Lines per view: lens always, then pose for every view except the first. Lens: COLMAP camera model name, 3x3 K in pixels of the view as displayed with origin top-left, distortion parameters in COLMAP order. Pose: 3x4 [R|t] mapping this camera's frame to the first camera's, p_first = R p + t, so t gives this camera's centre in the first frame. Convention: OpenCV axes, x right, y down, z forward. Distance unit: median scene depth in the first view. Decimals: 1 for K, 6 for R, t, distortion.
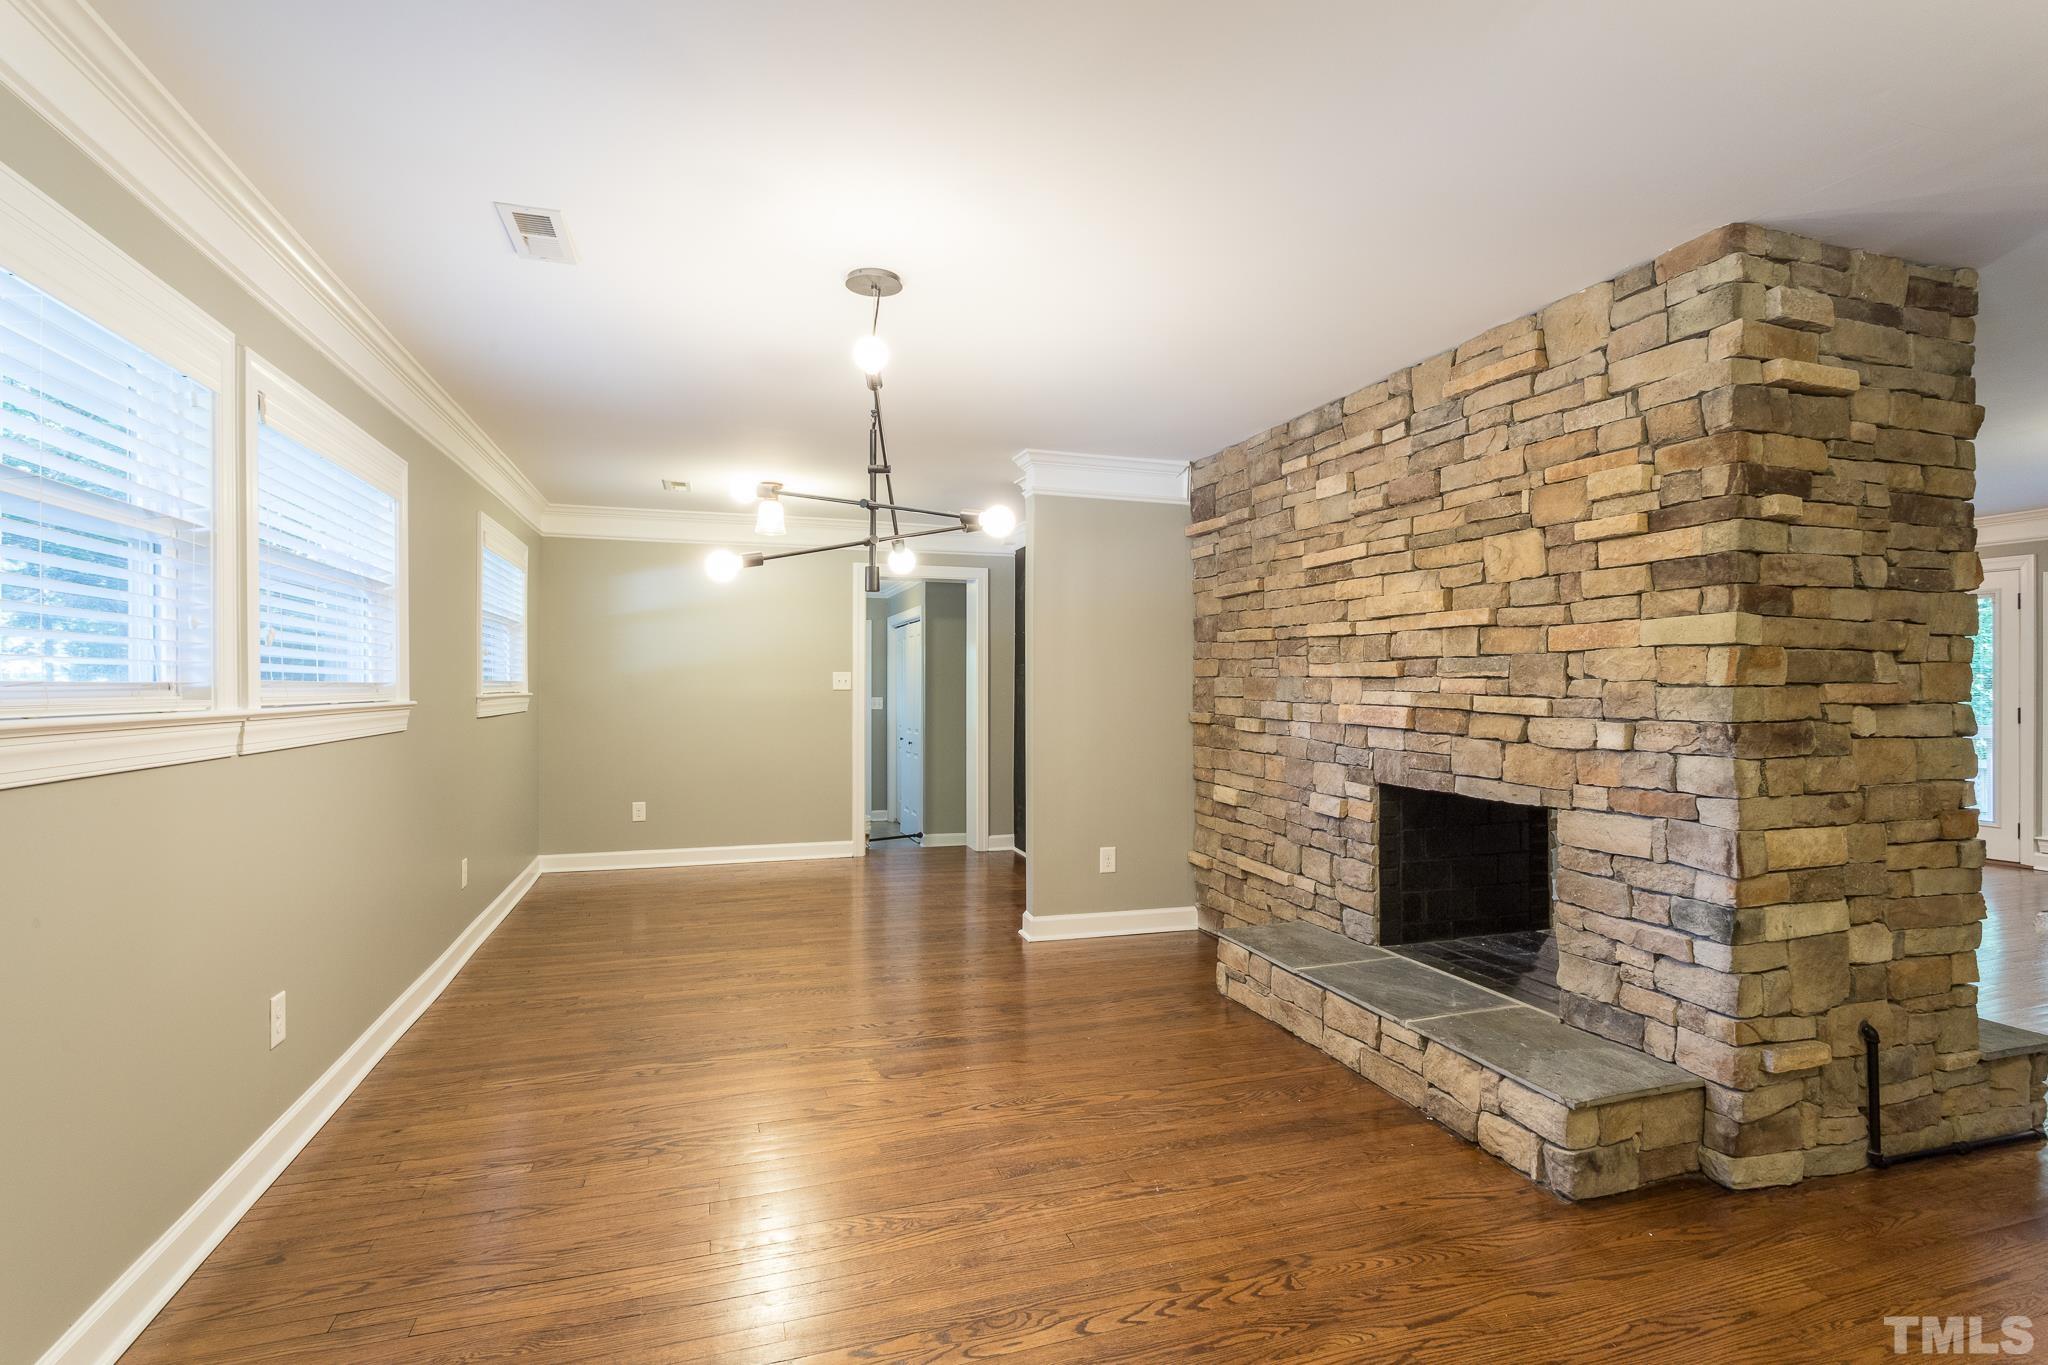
lens RADIAL K [[985.6, 0, 1023.7], [0, 985.6, 678.9], [0, 0, 1]] dist [-0.002394, 0.002969]
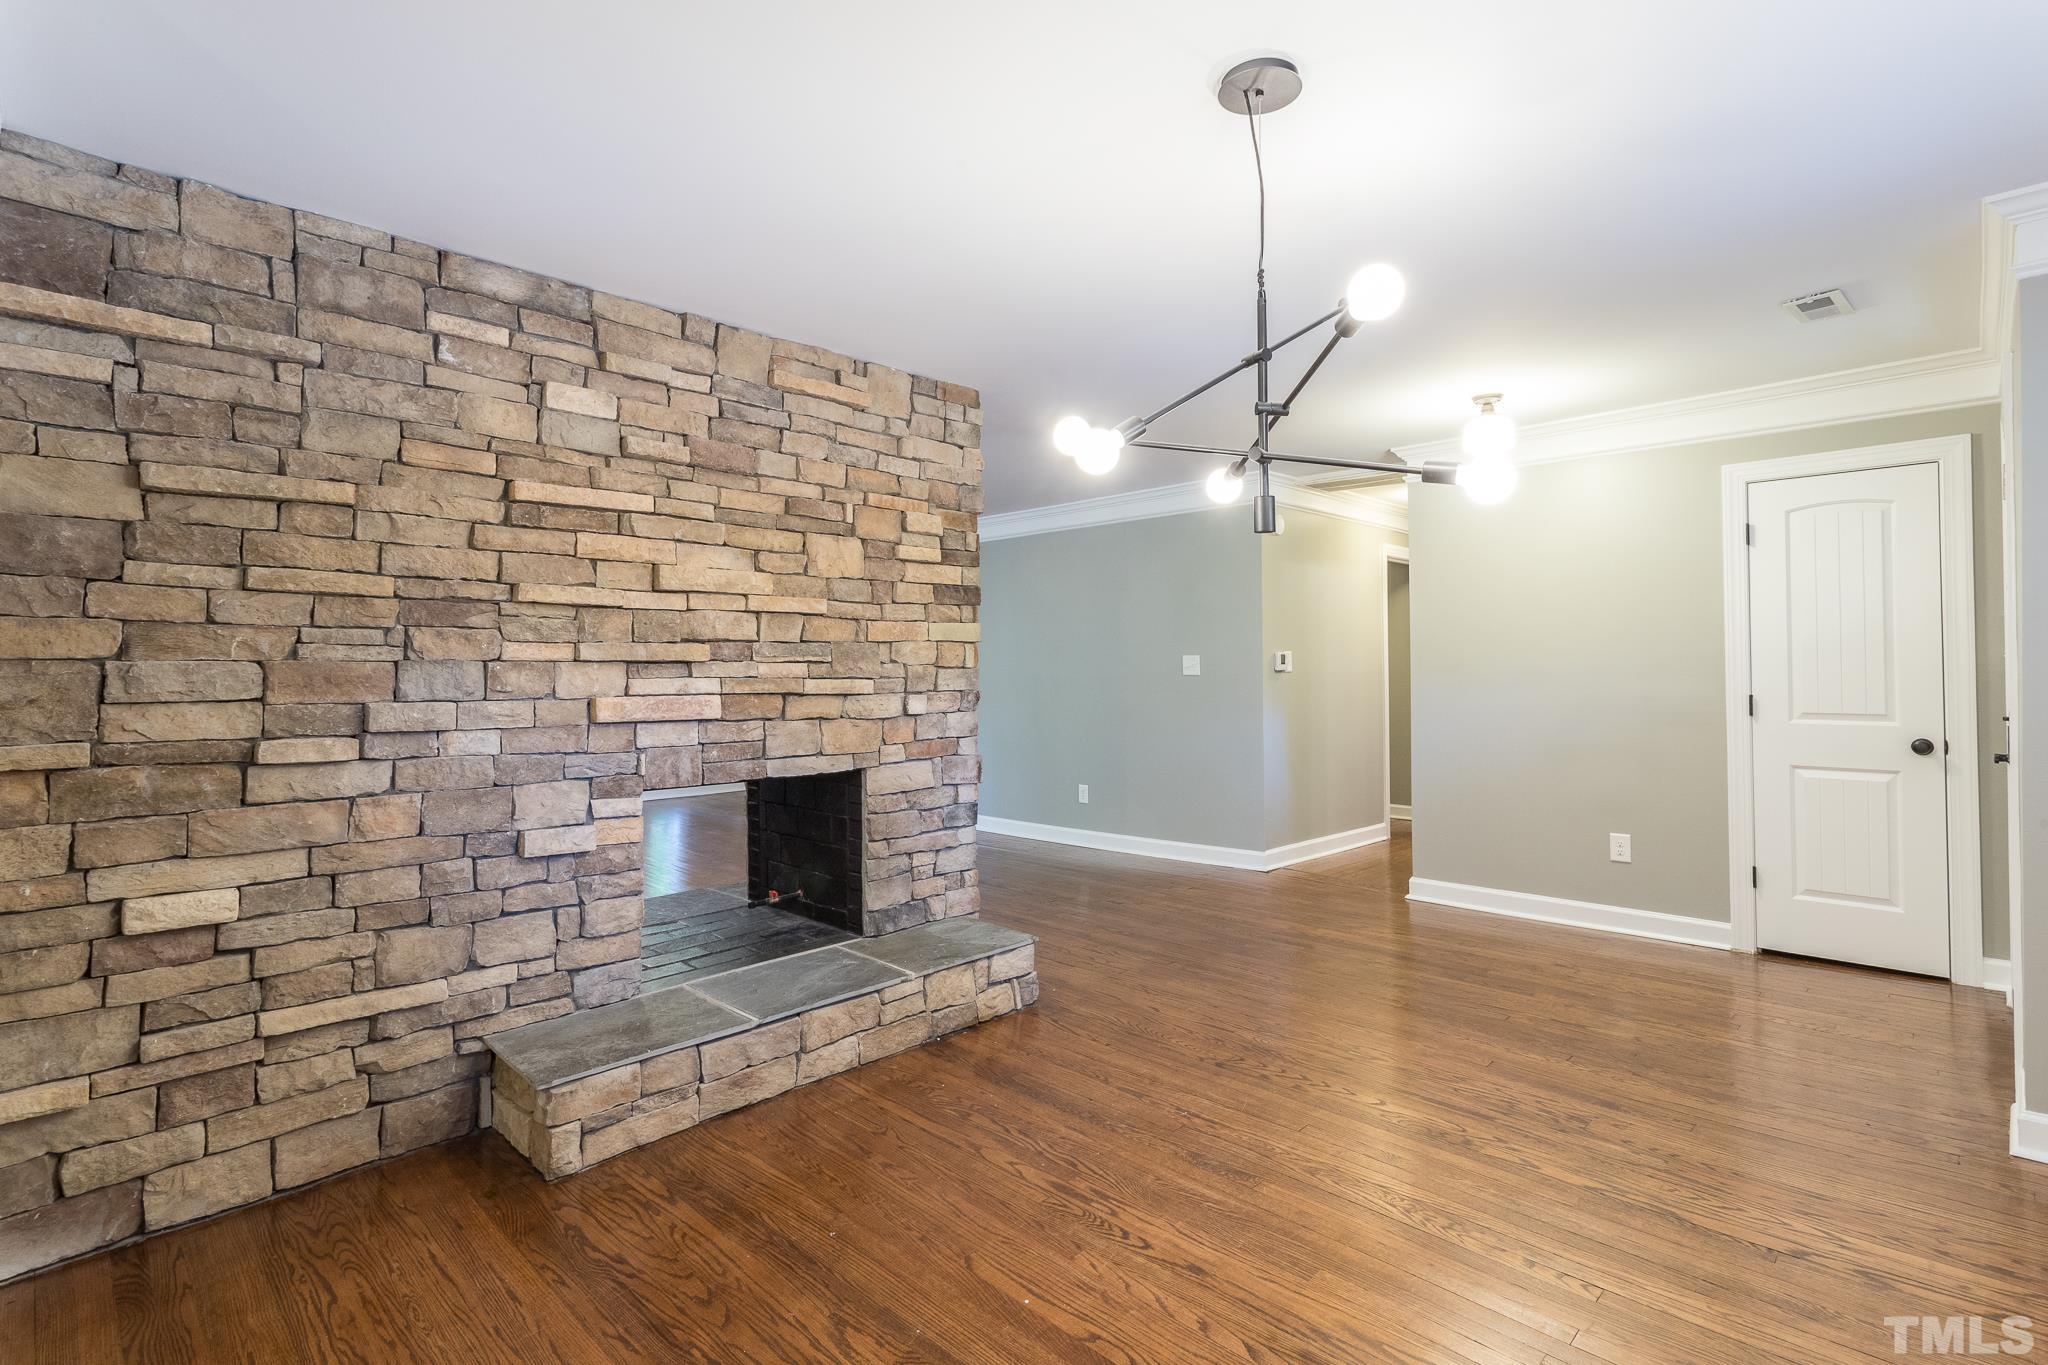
lens RADIAL K [[985.6, 0, 1022.2], [0, 985.6, 656.9], [0, 0, 1]] dist [-0.002394, 0.002969]
pose [[-0.462693, 0.010343, 0.886458, -0.620393], [0.004280, 0.999946, -0.009433, 0.004093], [-0.886509, -0.000570, -0.462712, 1.335933]]
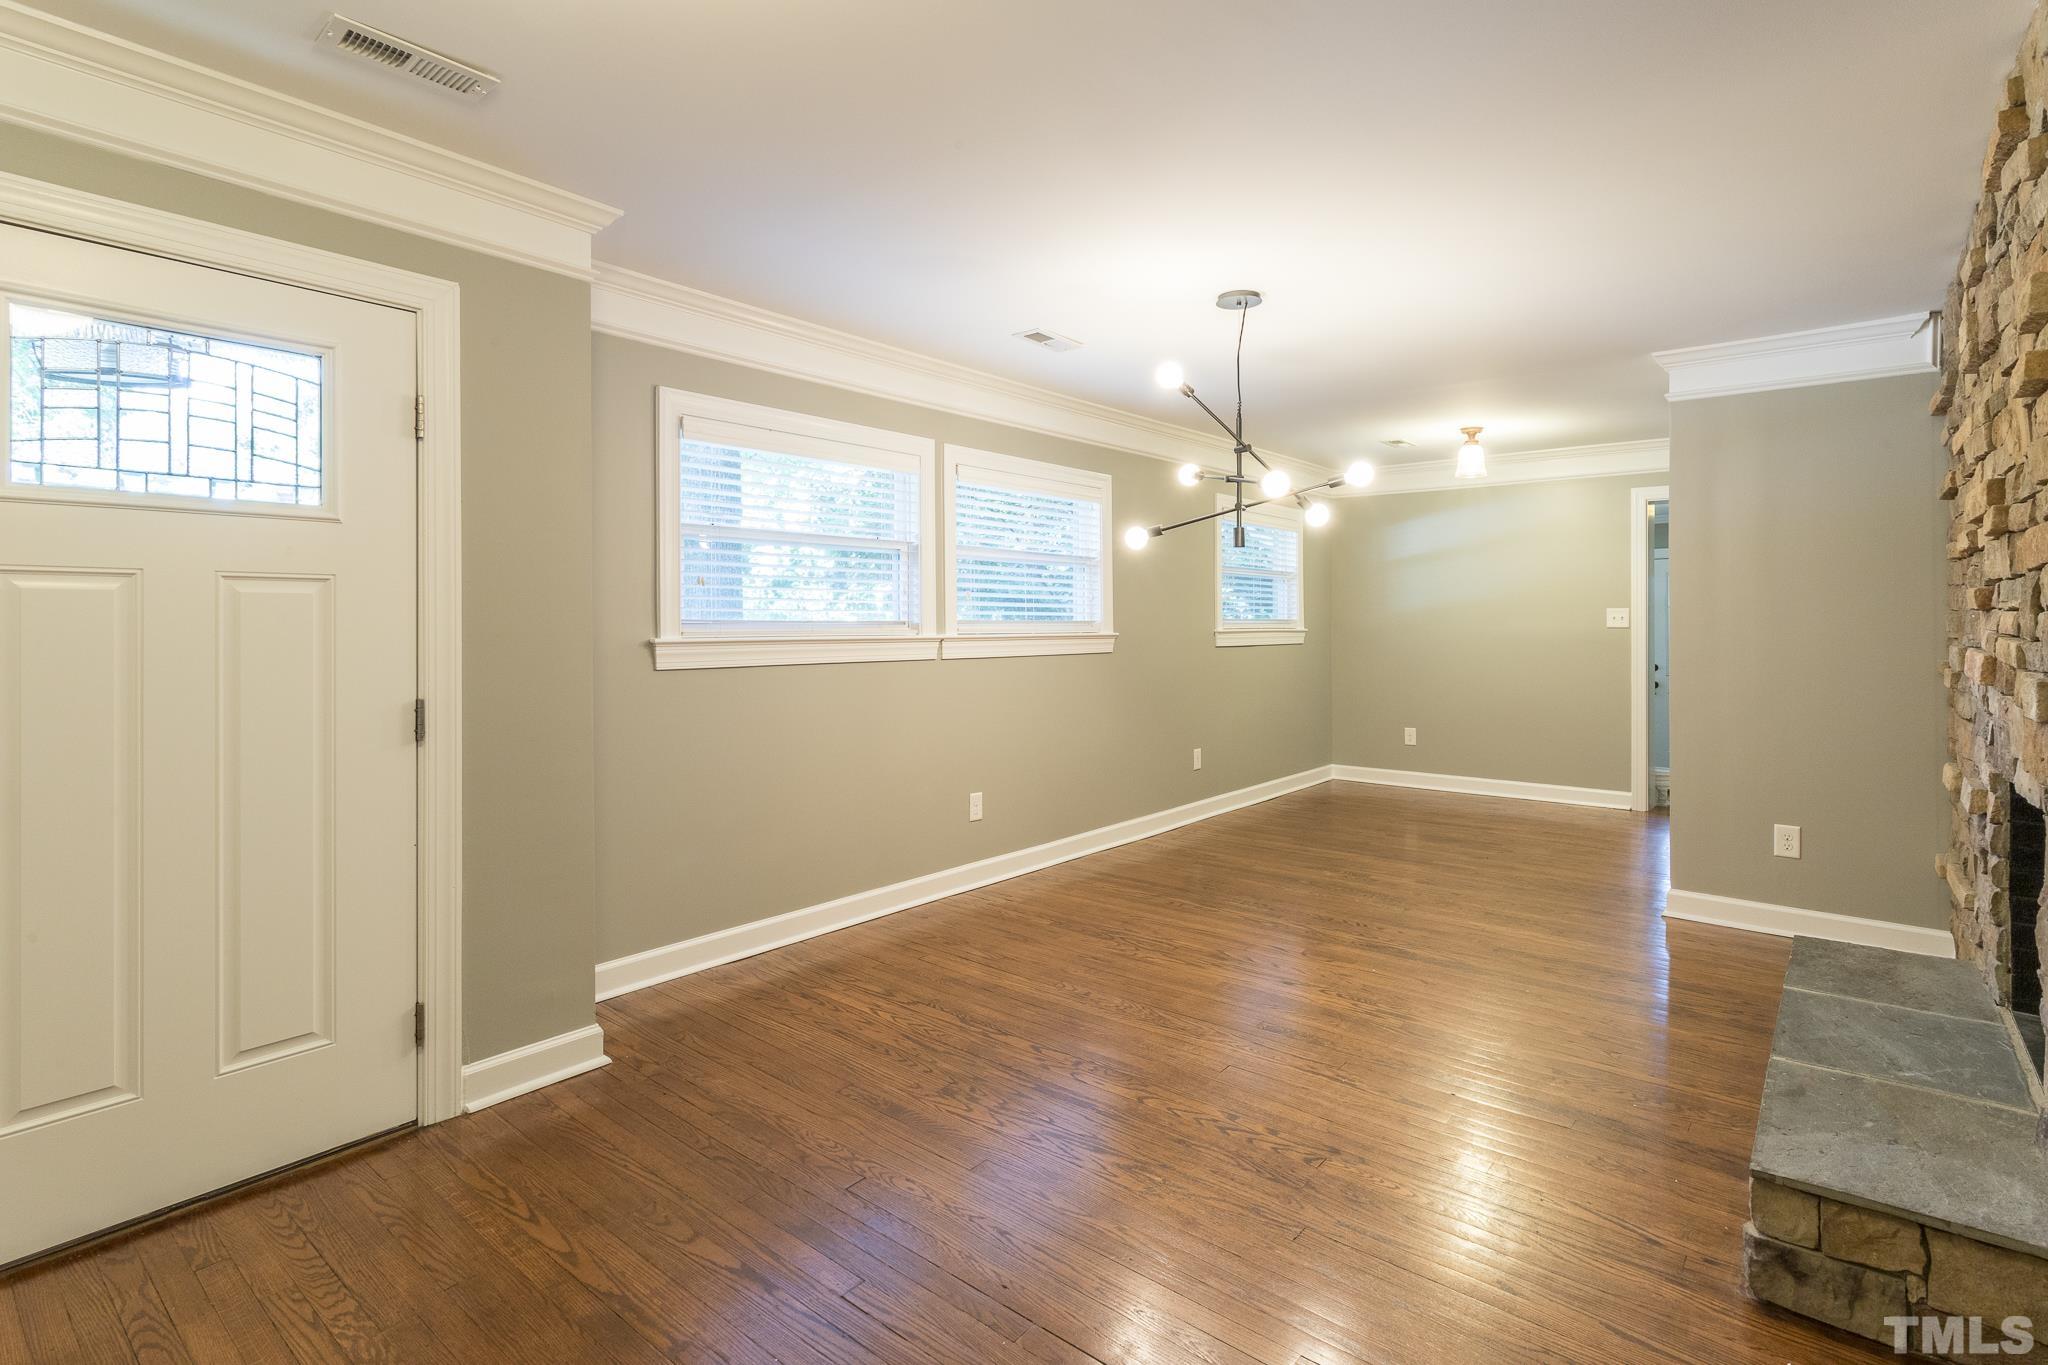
lens RADIAL K [[985.6, 0, 1039.0], [0, 985.6, 626.1], [0, 0, 1]] dist [-0.002394, 0.002969]
pose [[0.542336, 0.002612, -0.840158, 0.691512], [0.004985, 0.999968, 0.006326, 0.002000], [0.840147, -0.007619, 0.542305, 0.095698]]
